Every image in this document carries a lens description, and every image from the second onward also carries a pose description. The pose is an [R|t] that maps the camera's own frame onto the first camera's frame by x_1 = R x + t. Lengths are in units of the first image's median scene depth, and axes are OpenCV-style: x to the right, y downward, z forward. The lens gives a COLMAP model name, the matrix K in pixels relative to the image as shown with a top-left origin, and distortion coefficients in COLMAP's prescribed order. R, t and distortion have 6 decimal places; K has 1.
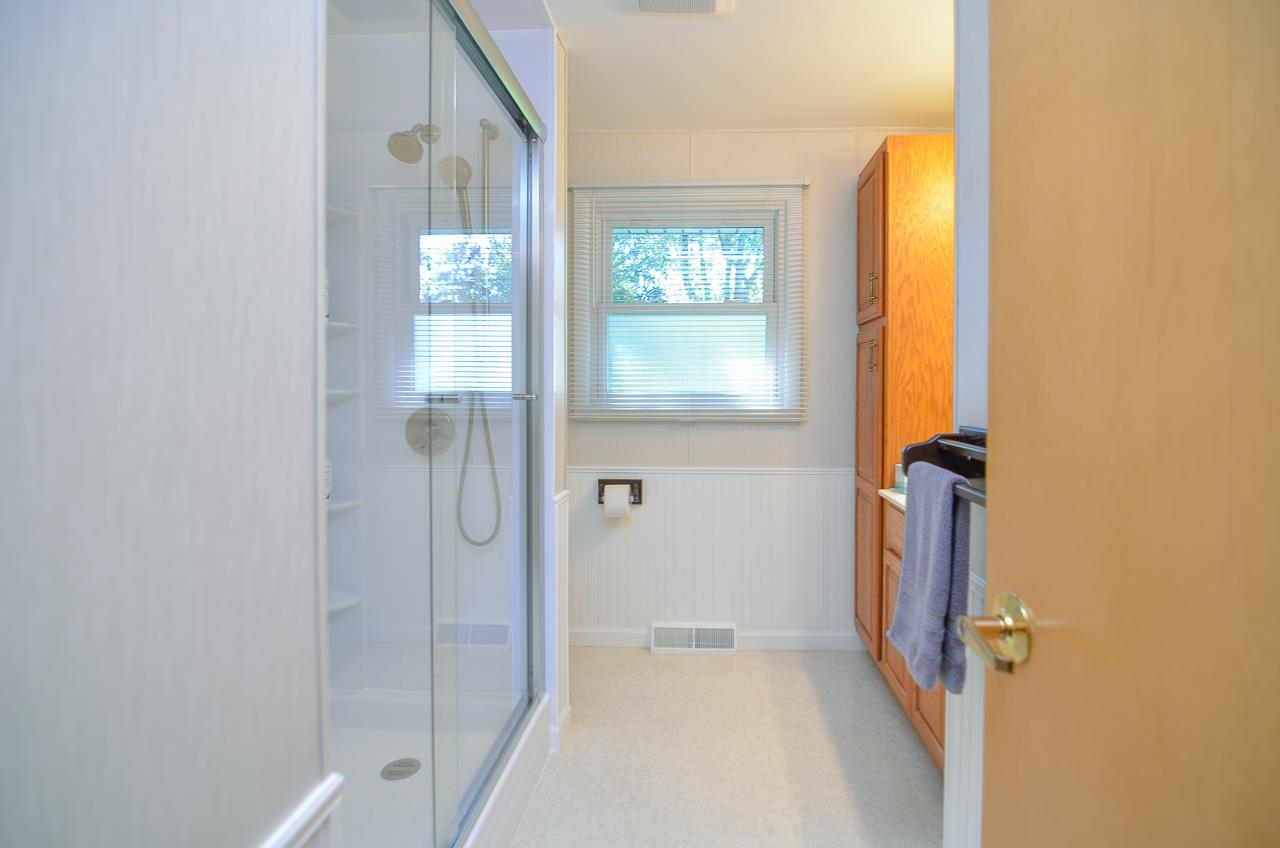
lens RADIAL K [[630.7, 0, 640.8], [0, 630.7, 412.2], [0, 0, 1]] dist [-0.001511, -0.000720]
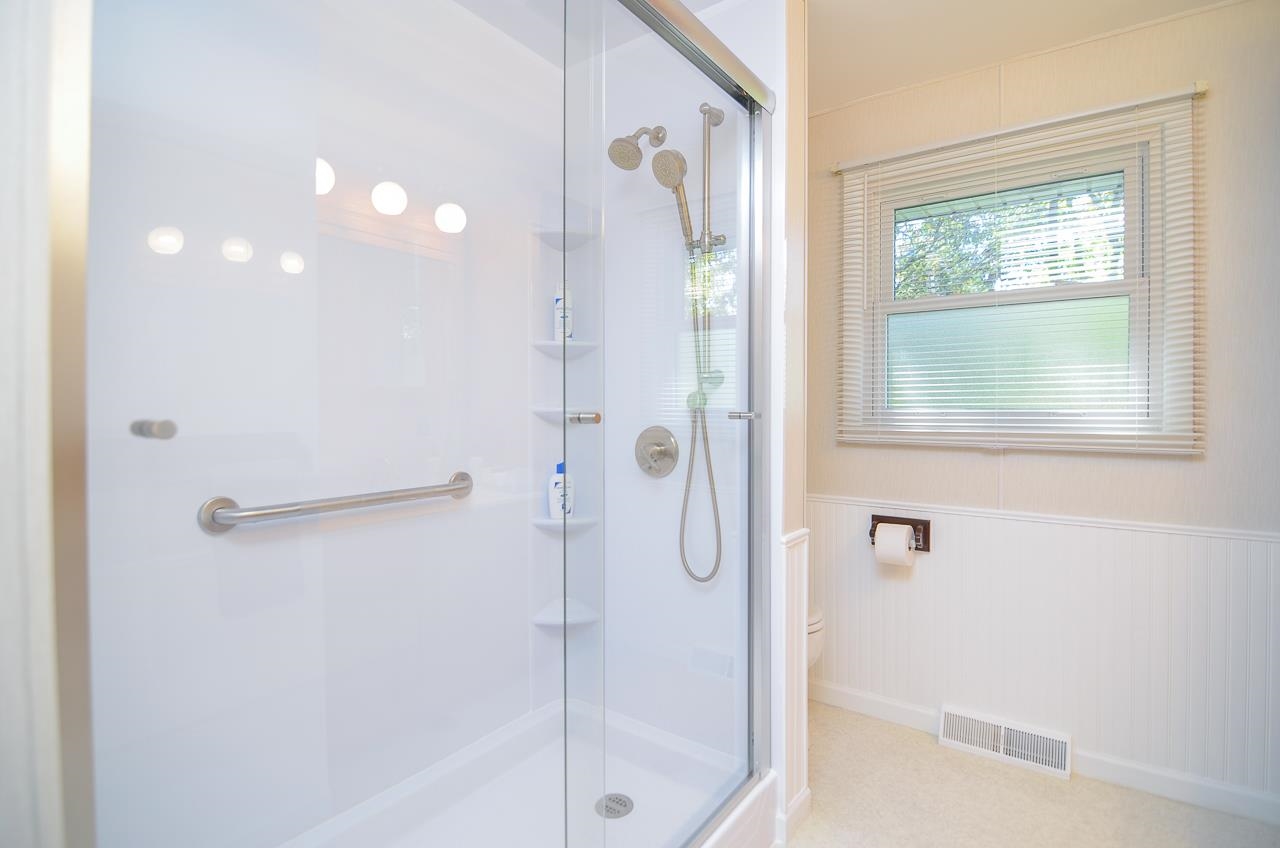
lens RADIAL K [[606.8, 0, 638.7], [0, 606.8, 418.7], [0, 0, 1]] dist [-0.012222, 0.000031]
pose [[0.852202, 0.007927, -0.523154, 0.088776], [-0.016244, 0.999804, -0.011312, -0.006124], [0.522961, 0.018138, 0.852163, 0.165622]]
